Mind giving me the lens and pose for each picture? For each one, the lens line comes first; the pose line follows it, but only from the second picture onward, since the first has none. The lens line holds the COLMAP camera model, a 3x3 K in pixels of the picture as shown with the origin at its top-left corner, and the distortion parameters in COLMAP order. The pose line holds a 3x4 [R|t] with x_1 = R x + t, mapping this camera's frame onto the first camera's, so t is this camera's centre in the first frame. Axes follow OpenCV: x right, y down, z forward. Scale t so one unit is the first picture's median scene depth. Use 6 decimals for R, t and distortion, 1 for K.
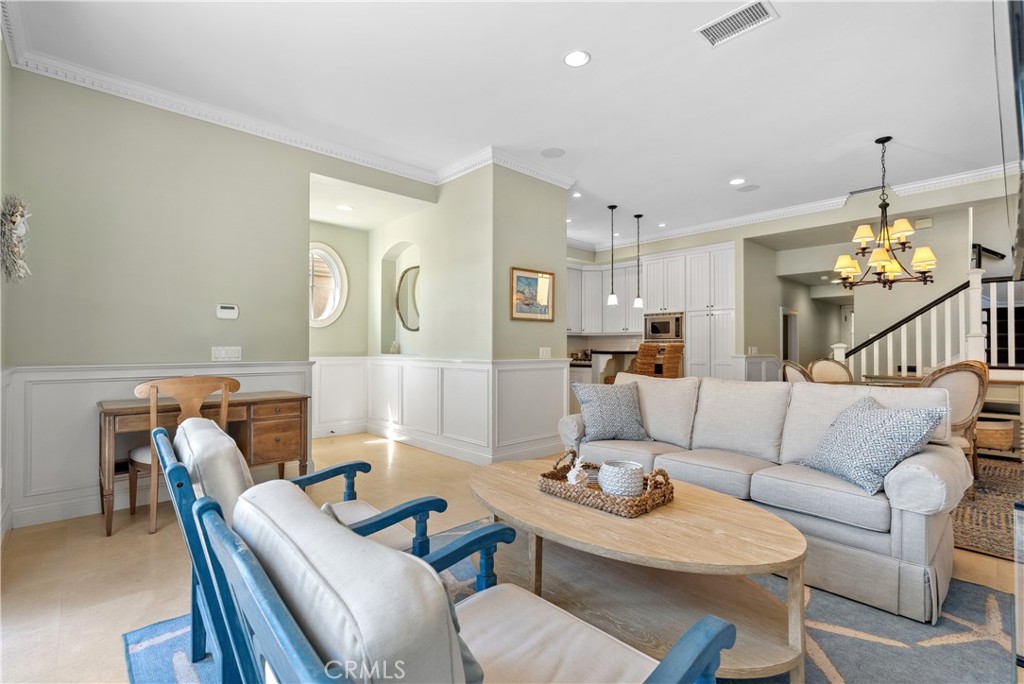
lens RADIAL K [[467.2, 0, 516.8], [0, 467.2, 345.3], [0, 0, 1]] dist [-0.002470, 0.002391]
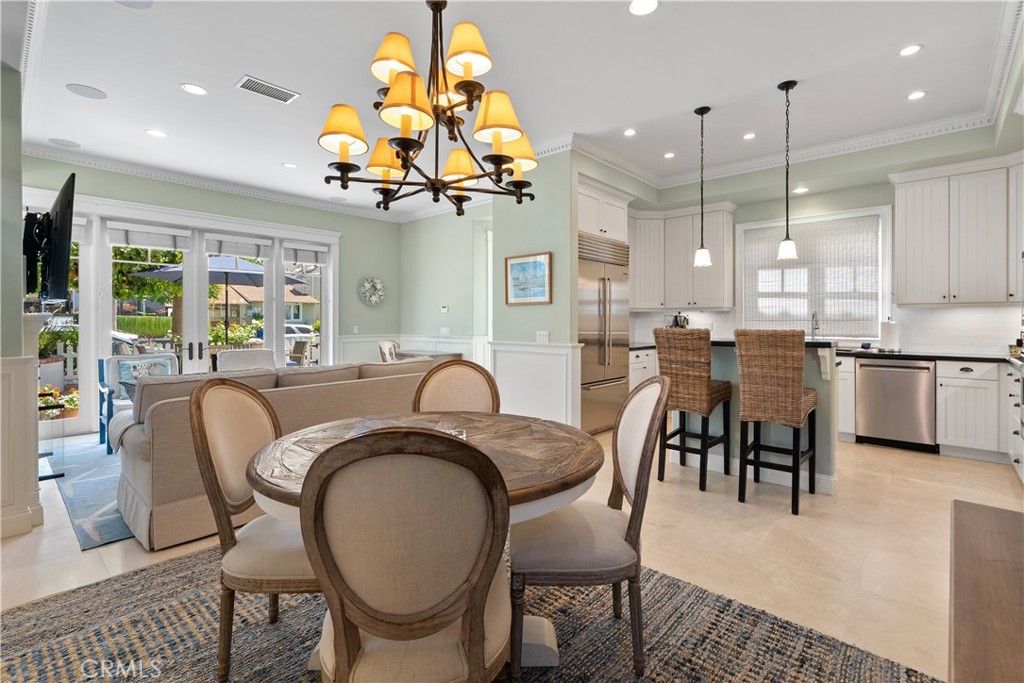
lens RADIAL K [[467.2, 0, 522.0], [0, 467.2, 321.7], [0, 0, 1]] dist [-0.002470, 0.002391]
pose [[0.084951, 0.000551, -0.996385, 0.926626], [0.003559, 0.999993, 0.000856, -0.014082], [0.996379, -0.003619, 0.084948, 0.797669]]
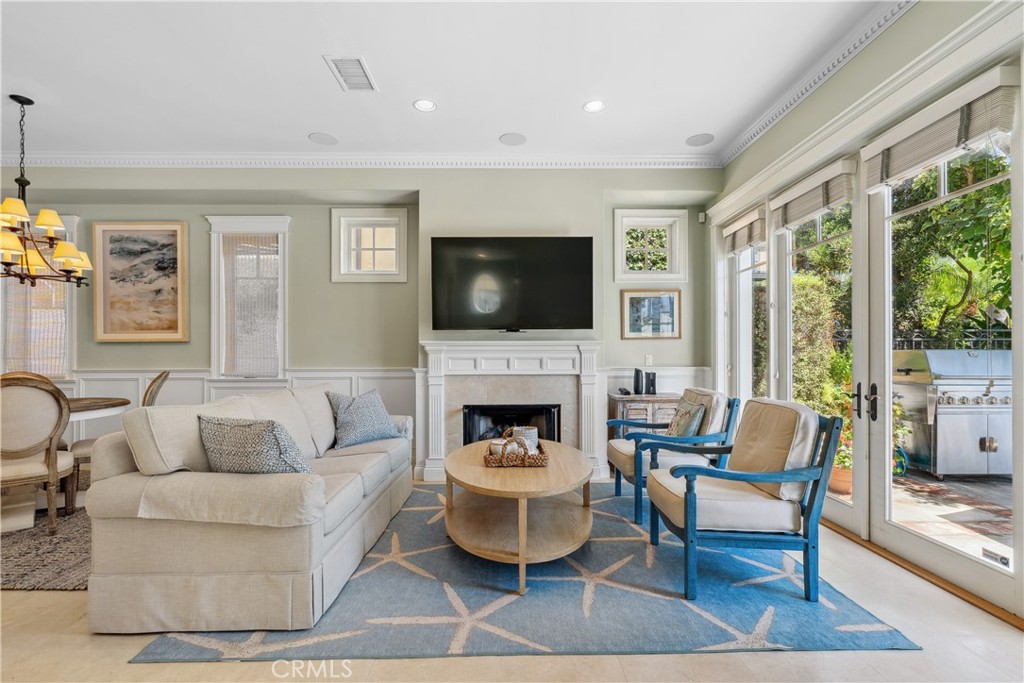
lens RADIAL K [[467.2, 0, 512.3], [0, 467.2, 352.4], [0, 0, 1]] dist [-0.002470, 0.002391]
pose [[-0.734377, 0.005127, 0.678722, -0.296126], [-0.000551, 0.999967, -0.008150, 0.001951], [-0.678741, -0.006359, -0.734350, 0.780298]]
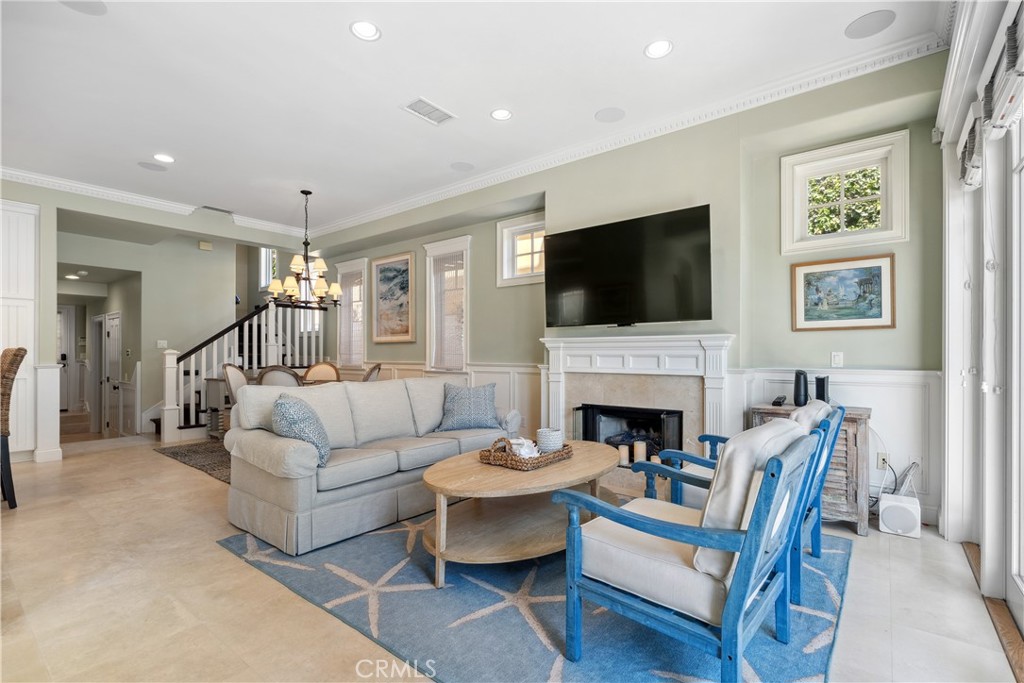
lens RADIAL K [[467.2, 0, 514.7], [0, 467.2, 351.7], [0, 0, 1]] dist [-0.002470, 0.002391]
pose [[-0.140114, 0.000823, 0.990135, -0.444464], [-0.002911, 0.999995, -0.001243, 0.000912], [-0.990131, -0.003057, -0.140110, 0.466421]]
